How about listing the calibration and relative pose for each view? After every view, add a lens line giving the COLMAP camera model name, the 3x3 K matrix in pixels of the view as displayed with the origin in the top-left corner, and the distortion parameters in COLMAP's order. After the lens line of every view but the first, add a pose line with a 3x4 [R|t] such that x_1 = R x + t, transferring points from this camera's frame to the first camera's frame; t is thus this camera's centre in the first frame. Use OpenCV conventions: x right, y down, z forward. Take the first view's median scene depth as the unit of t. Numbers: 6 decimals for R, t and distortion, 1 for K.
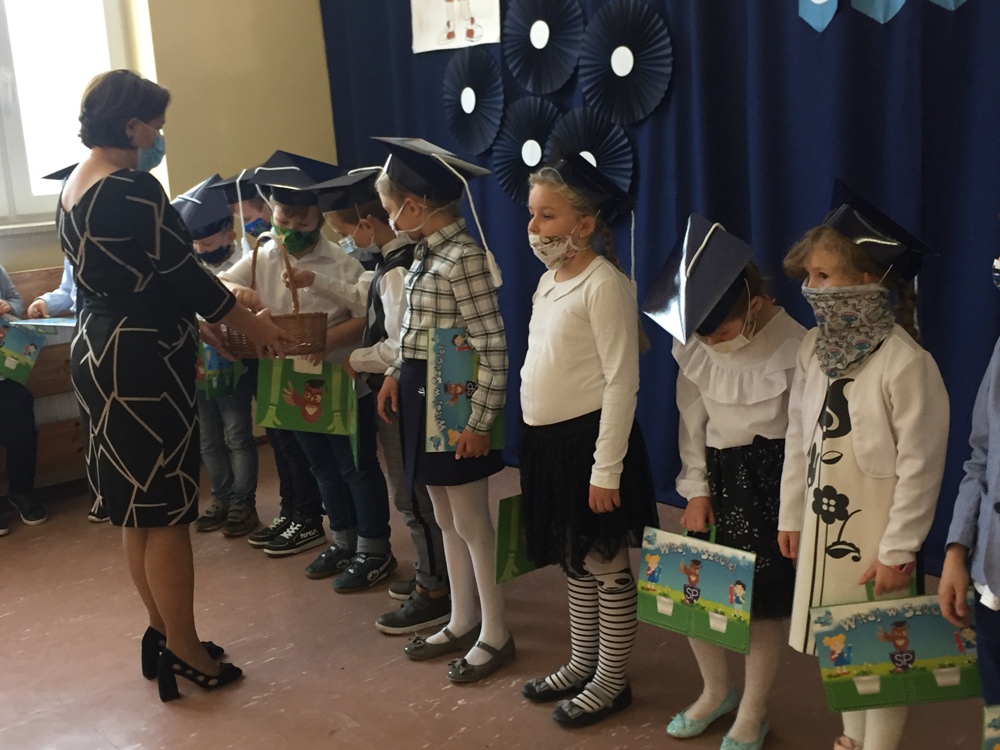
lens RADIAL K [[1255.6, 0, 489.6], [0, 1255.6, 366.6], [0, 0, 1]] dist [0.057029, 0.000000]
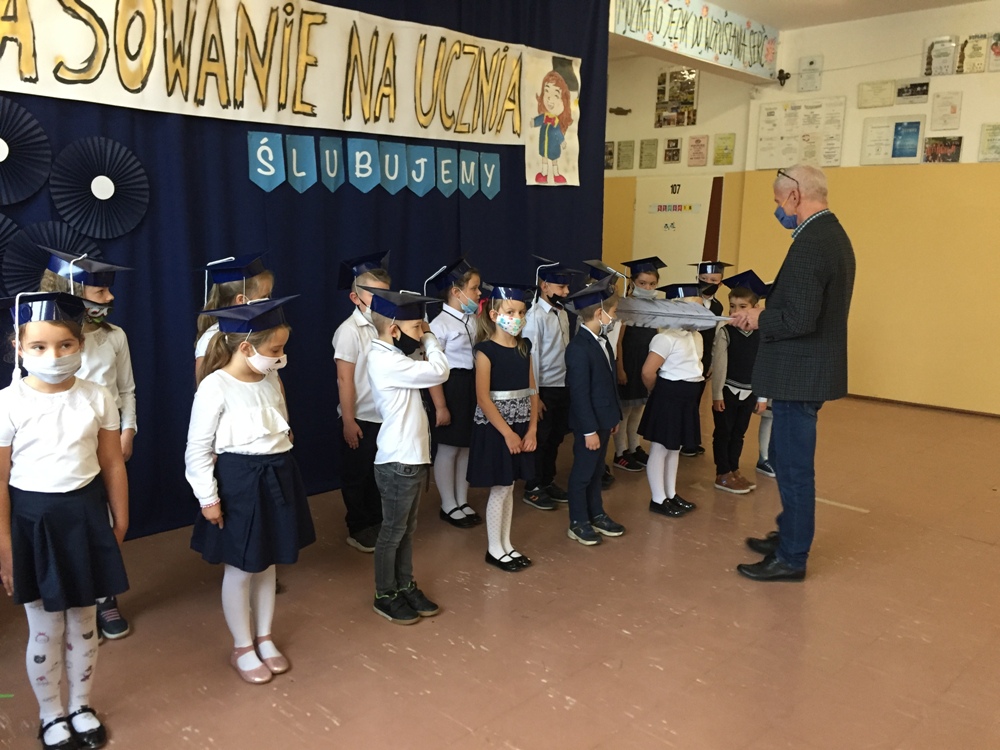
lens RADIAL K [[854.6, 0, 498.3], [0, 854.6, 376.3], [0, 0, 1]] dist [0.087117, -0.121558]
pose [[-0.096194, -0.112663, 0.988966, -0.757409], [0.172268, 0.976696, 0.128022, -0.101499], [-0.980342, 0.182682, -0.074544, 0.695777]]
